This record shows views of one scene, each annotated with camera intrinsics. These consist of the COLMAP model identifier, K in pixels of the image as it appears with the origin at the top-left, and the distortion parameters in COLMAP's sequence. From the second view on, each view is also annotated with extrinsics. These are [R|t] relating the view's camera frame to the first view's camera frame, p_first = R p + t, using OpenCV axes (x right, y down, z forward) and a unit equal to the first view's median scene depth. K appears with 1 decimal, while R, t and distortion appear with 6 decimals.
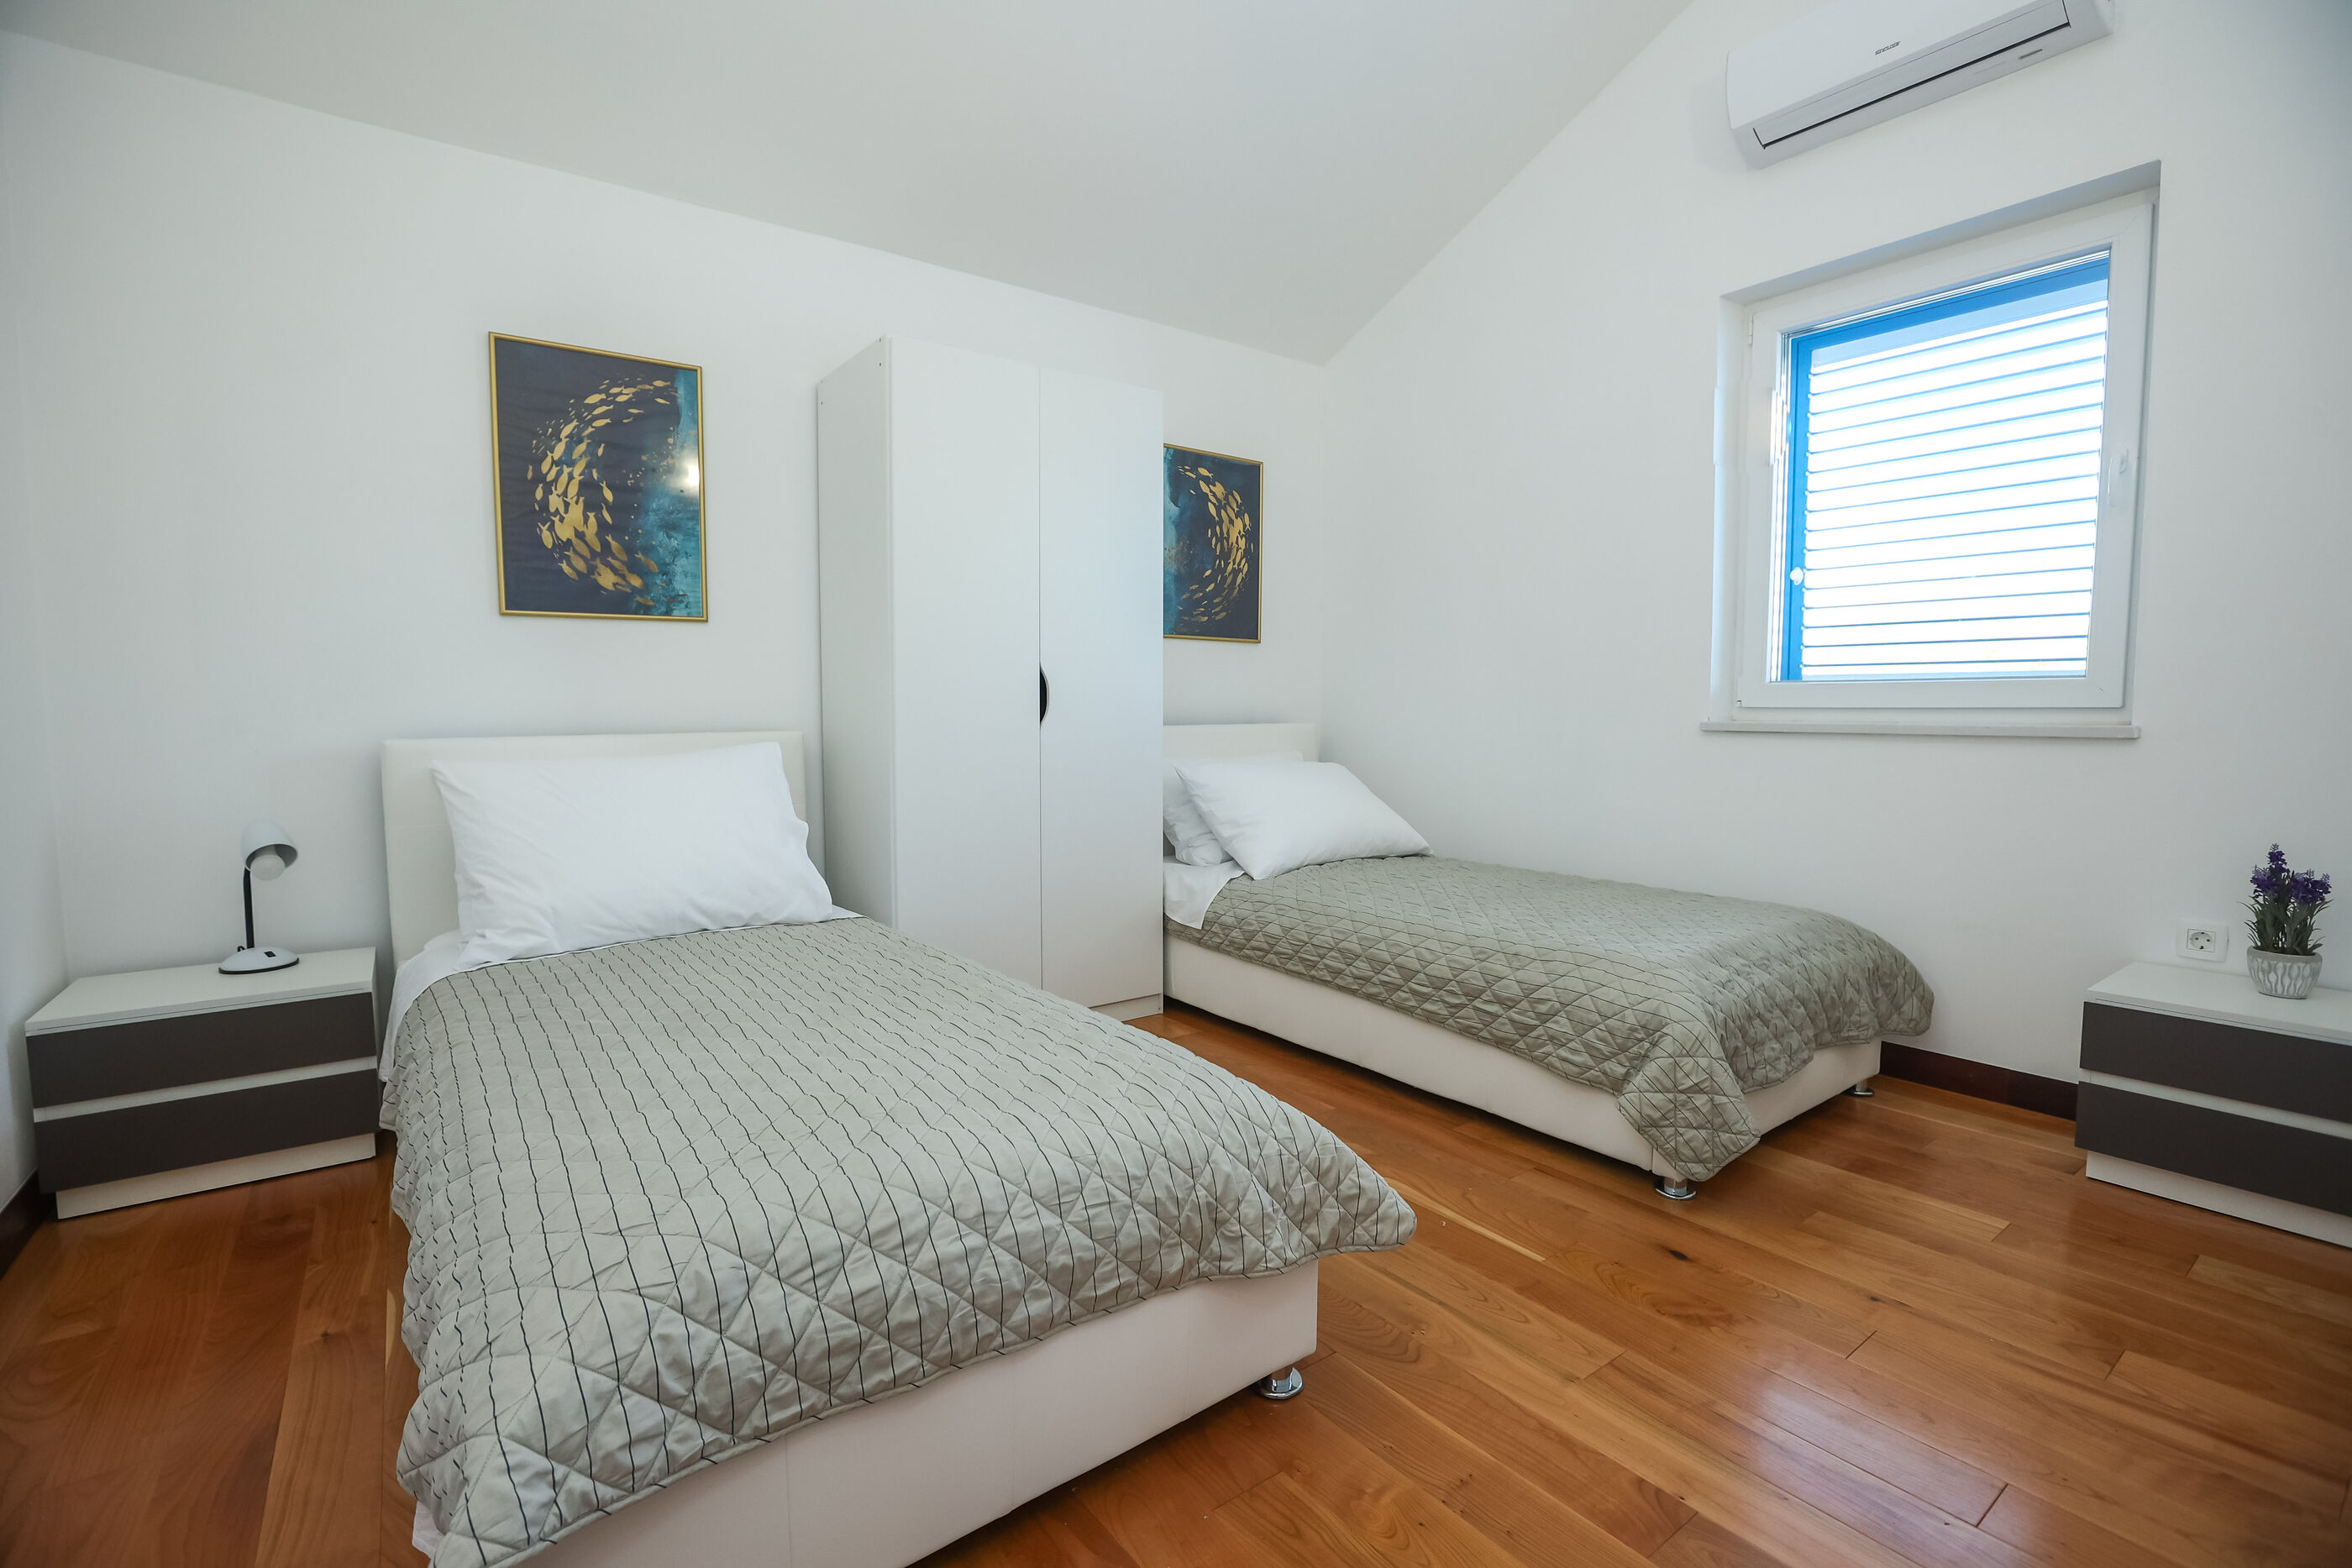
lens RADIAL K [[1065.4, 0, 1180.6], [0, 1065.4, 777.5], [0, 0, 1]] dist [-0.026039, 0.002624]
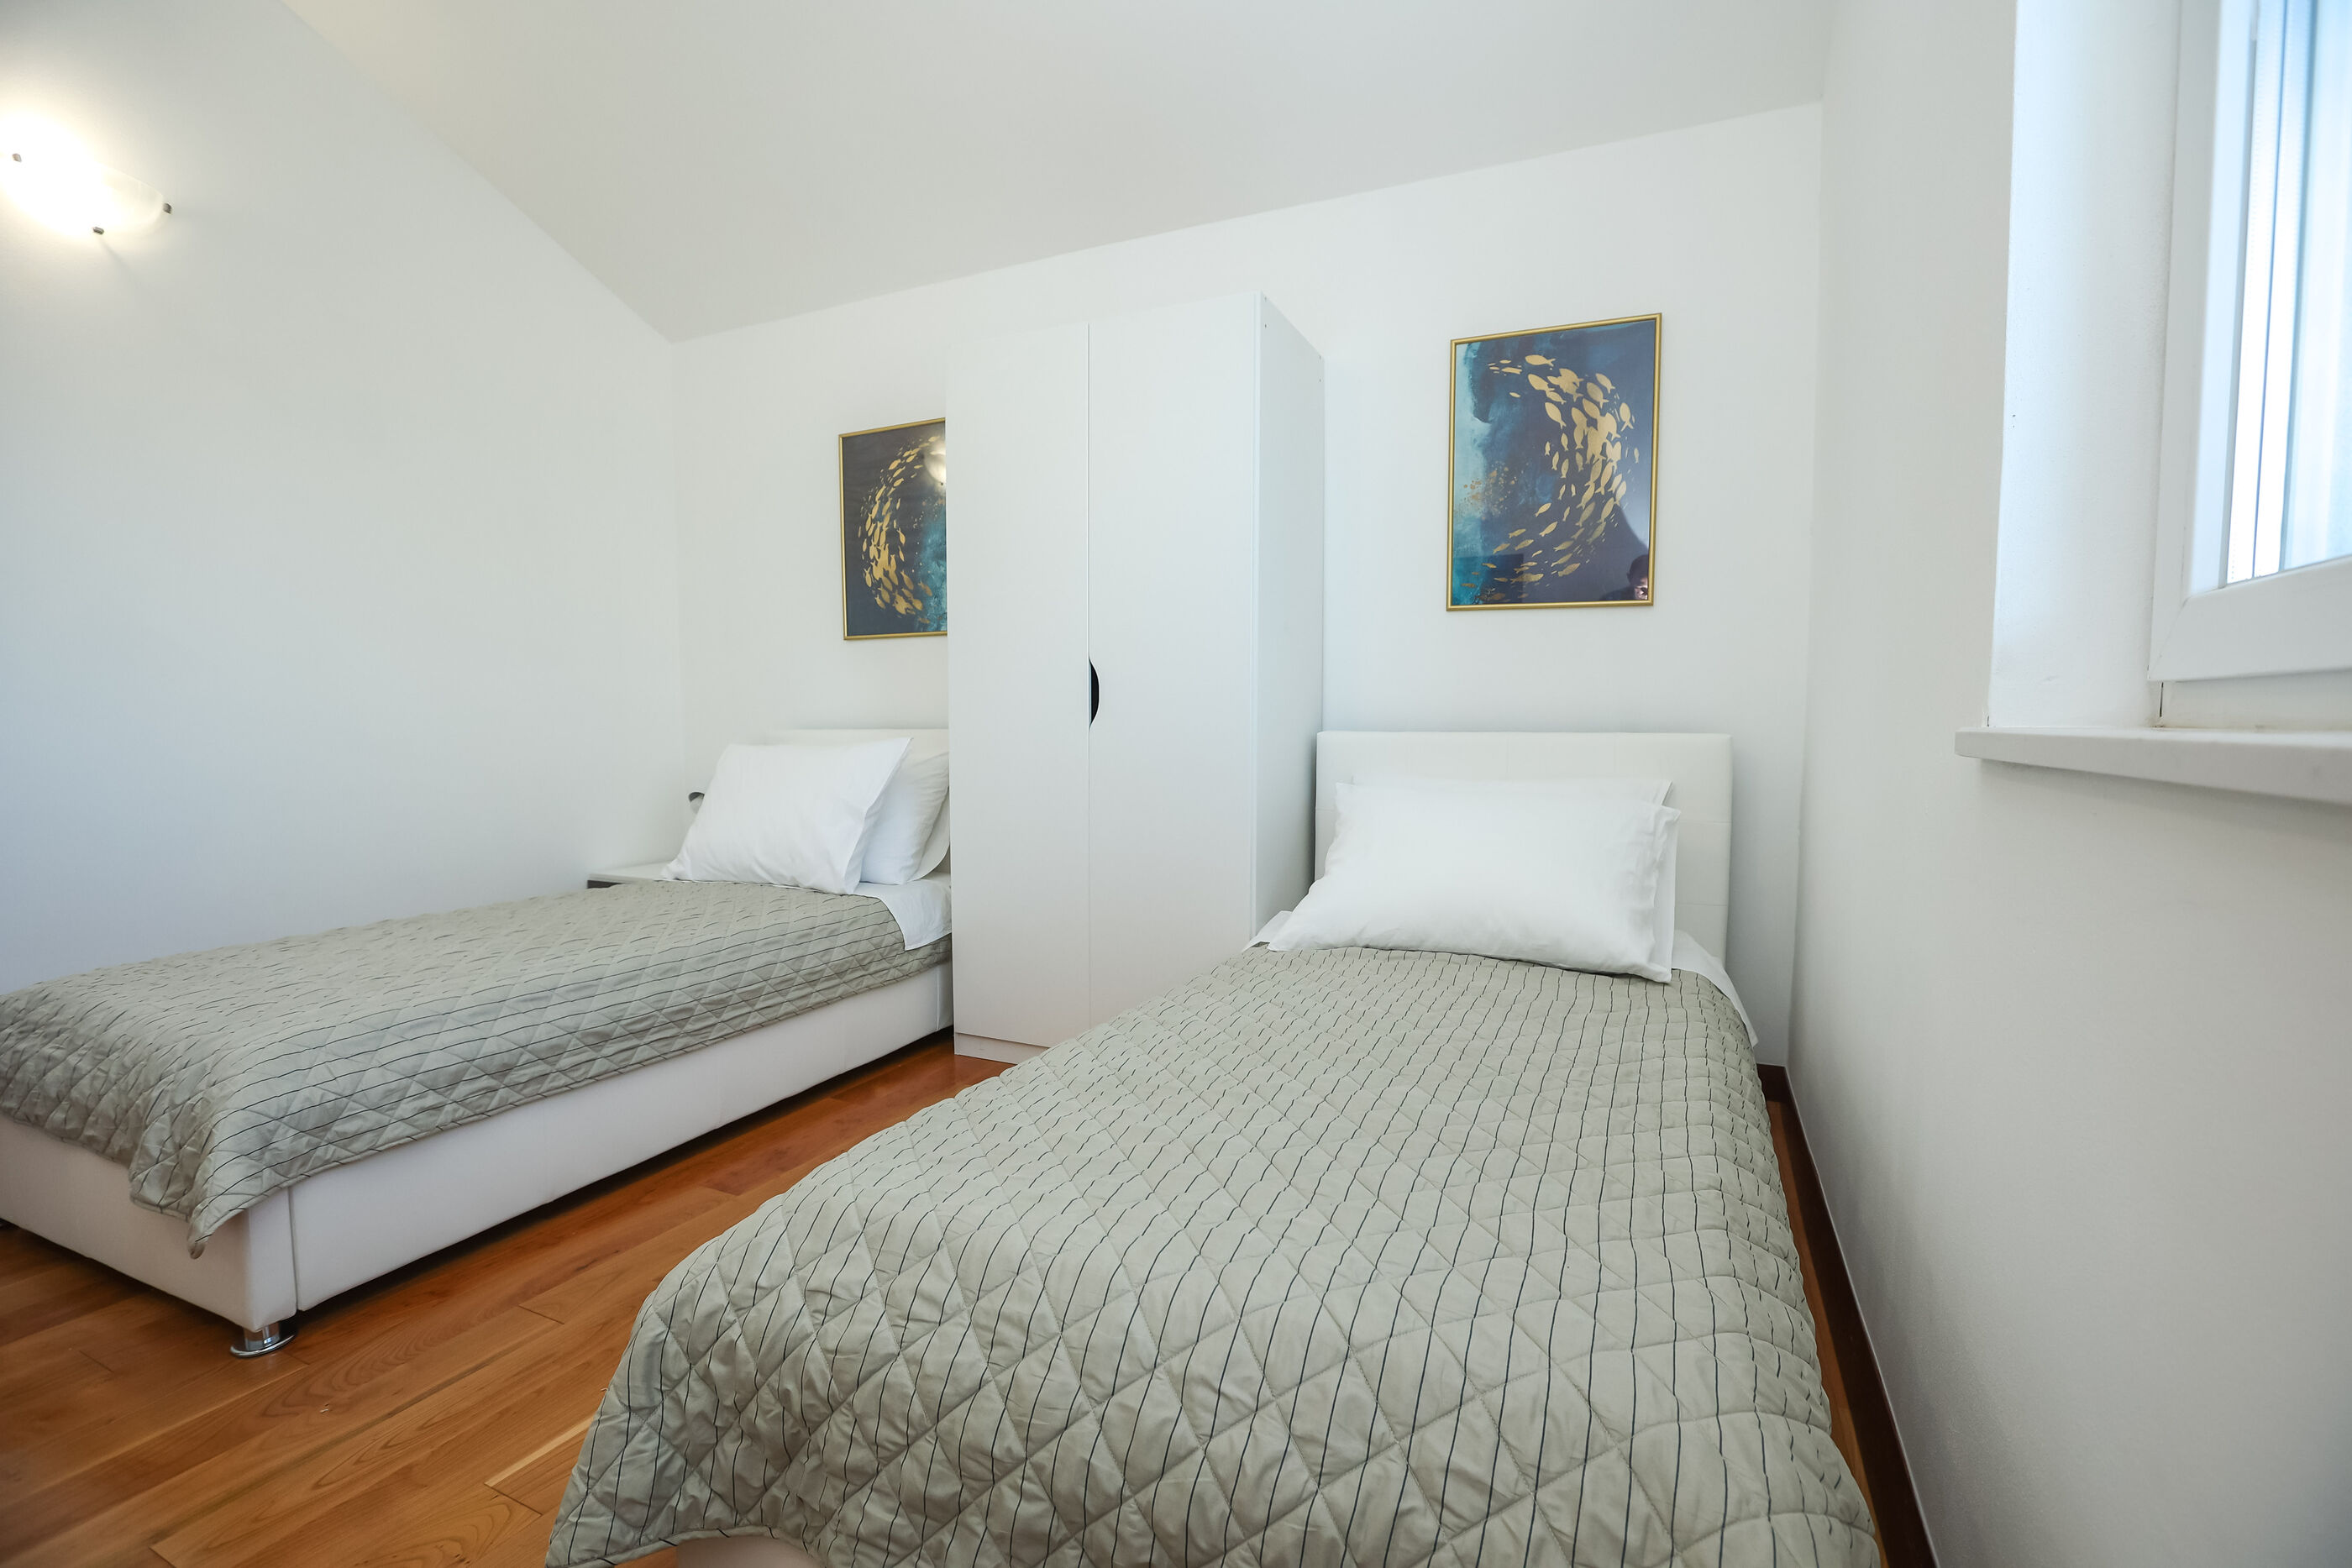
lens RADIAL K [[1065.4, 0, 1173.6], [0, 1065.4, 795.9], [0, 0, 1]] dist [-0.026039, 0.002624]
pose [[0.474681, 0.066739, -0.877624, 0.727900], [-0.060931, 0.997221, 0.042878, -0.034842], [0.878046, 0.033121, 0.477428, 0.673000]]
